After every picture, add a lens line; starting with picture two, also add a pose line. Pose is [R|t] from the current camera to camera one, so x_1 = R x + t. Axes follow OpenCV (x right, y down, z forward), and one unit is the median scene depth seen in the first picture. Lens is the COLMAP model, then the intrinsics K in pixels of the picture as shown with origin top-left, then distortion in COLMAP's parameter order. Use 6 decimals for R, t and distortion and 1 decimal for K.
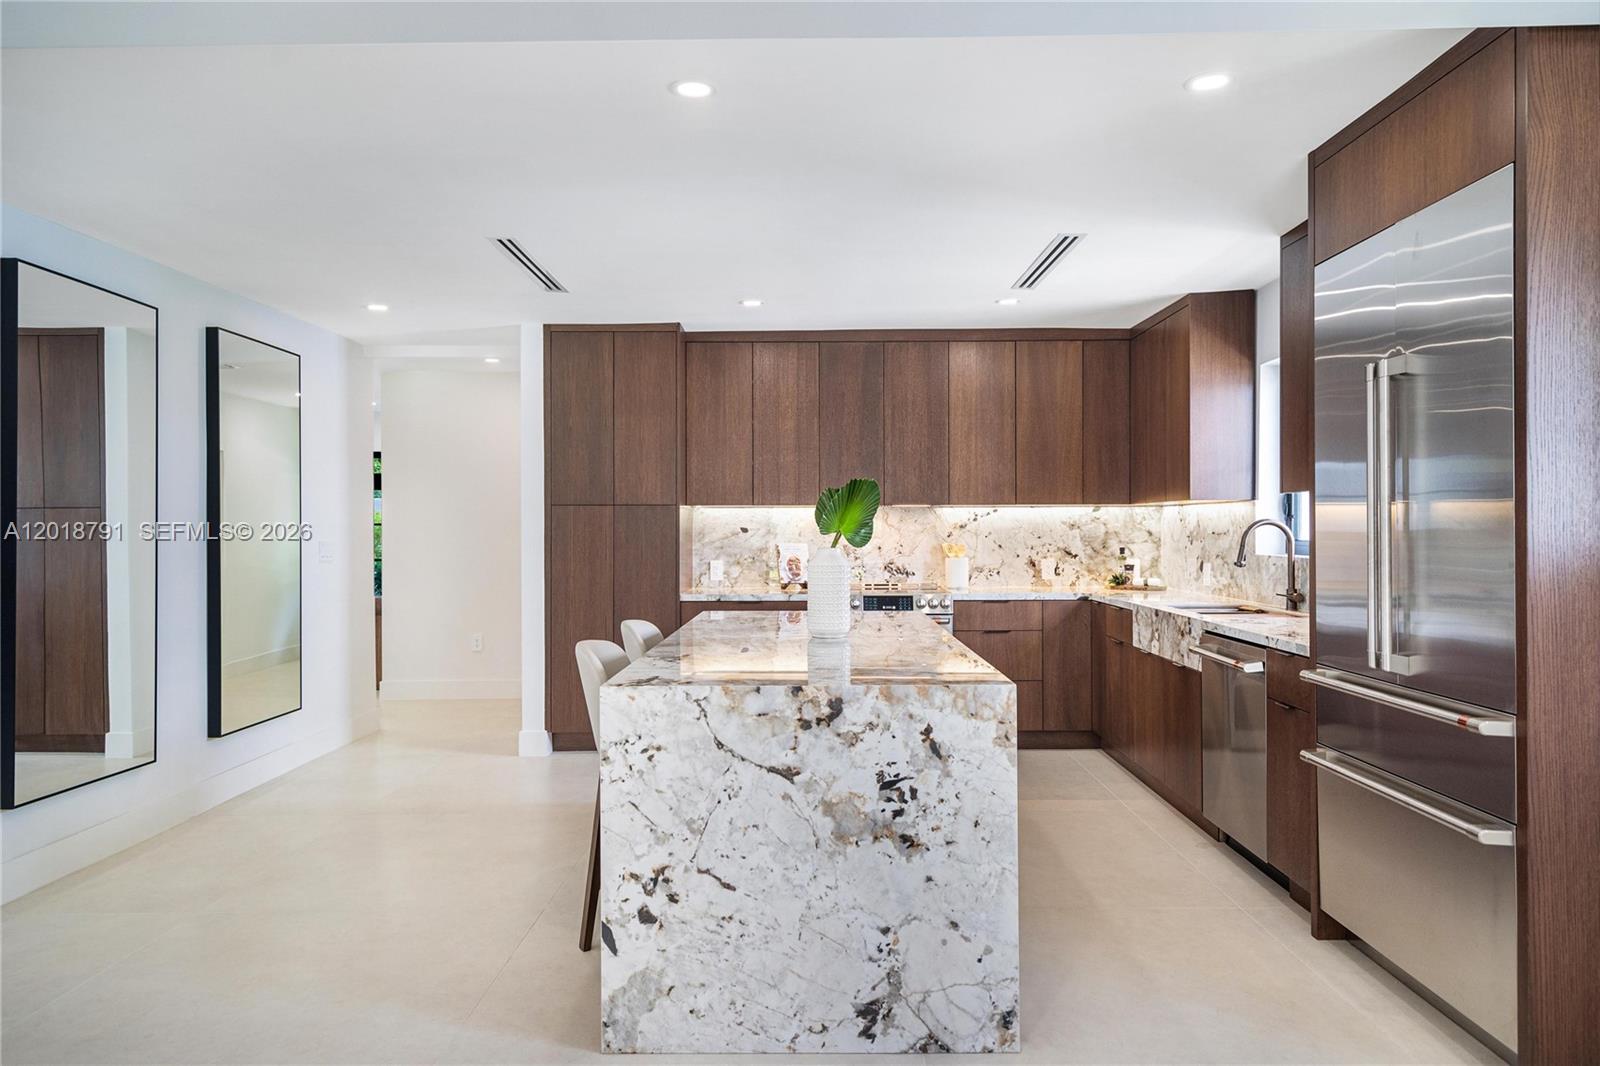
lens RADIAL K [[1022.2, 0, 808.2], [0, 1022.2, 528.1], [0, 0, 1]] dist [0.008288, 0.000244]
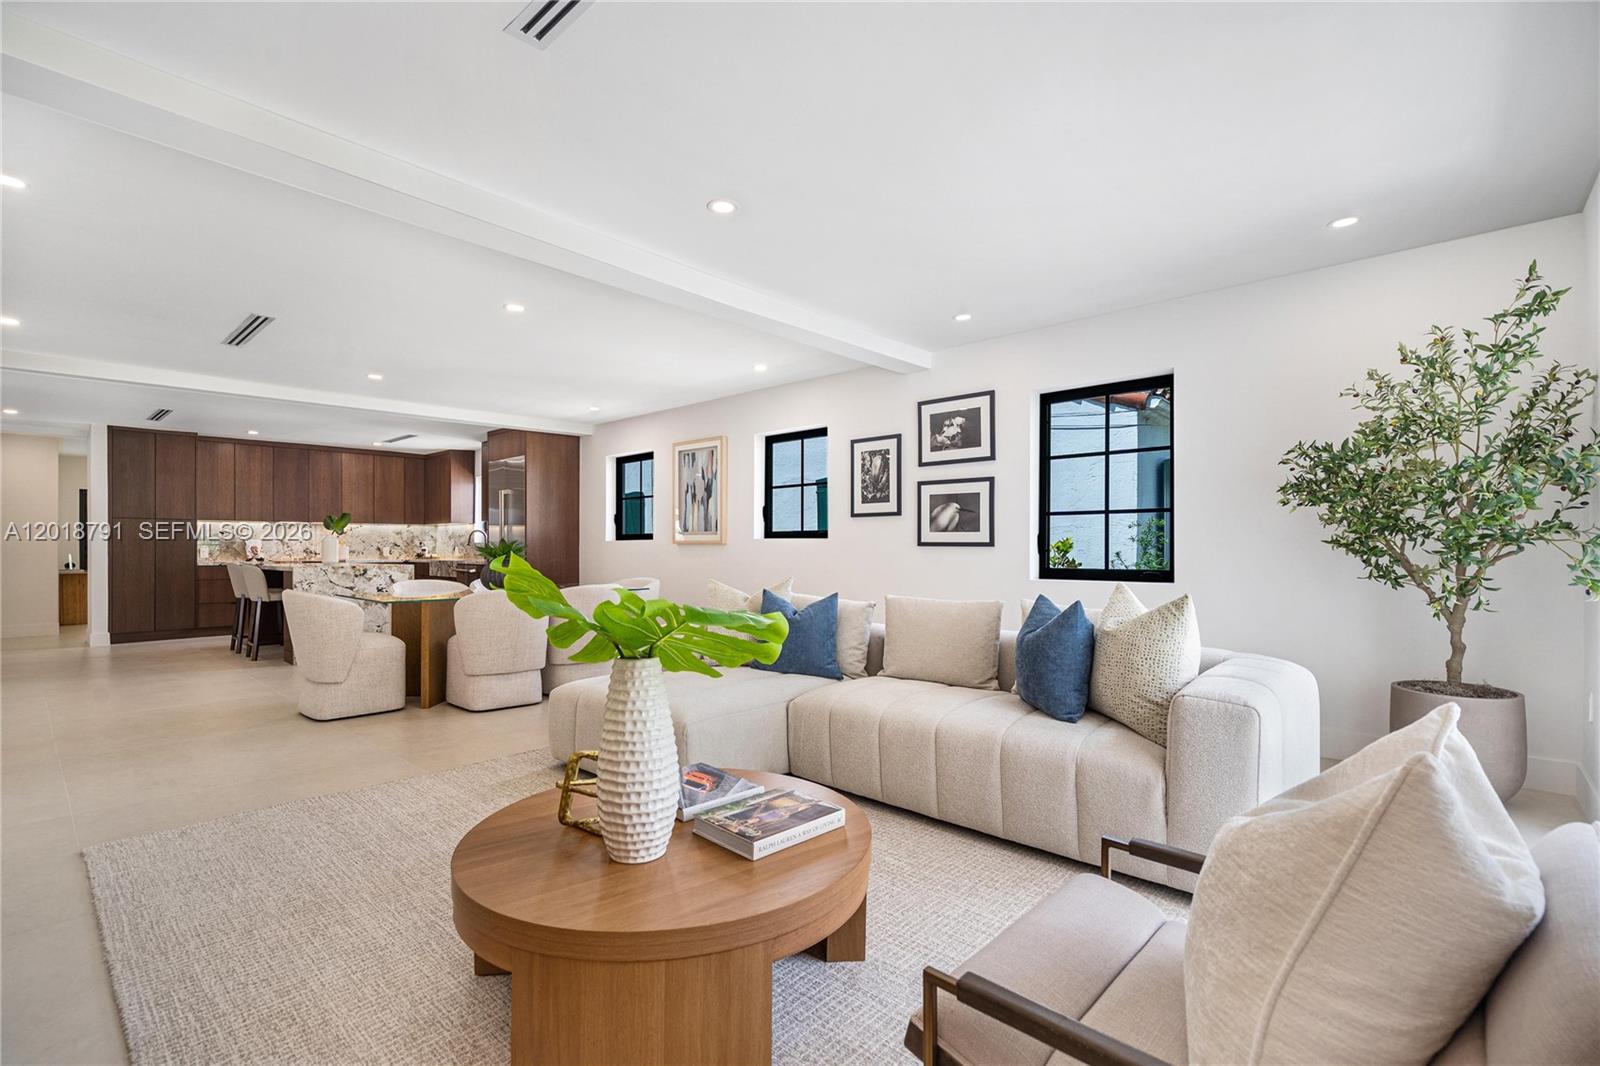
lens RADIAL K [[728.7, 0, 809.3], [0, 728.7, 543.4], [0, 0, 1]] dist [-0.004074, 0.001115]
pose [[0.671988, 0.004827, 0.740546, -0.369420], [0.000350, 0.999977, -0.006836, 0.035274], [-0.740562, 0.004853, 0.671971, -0.888259]]
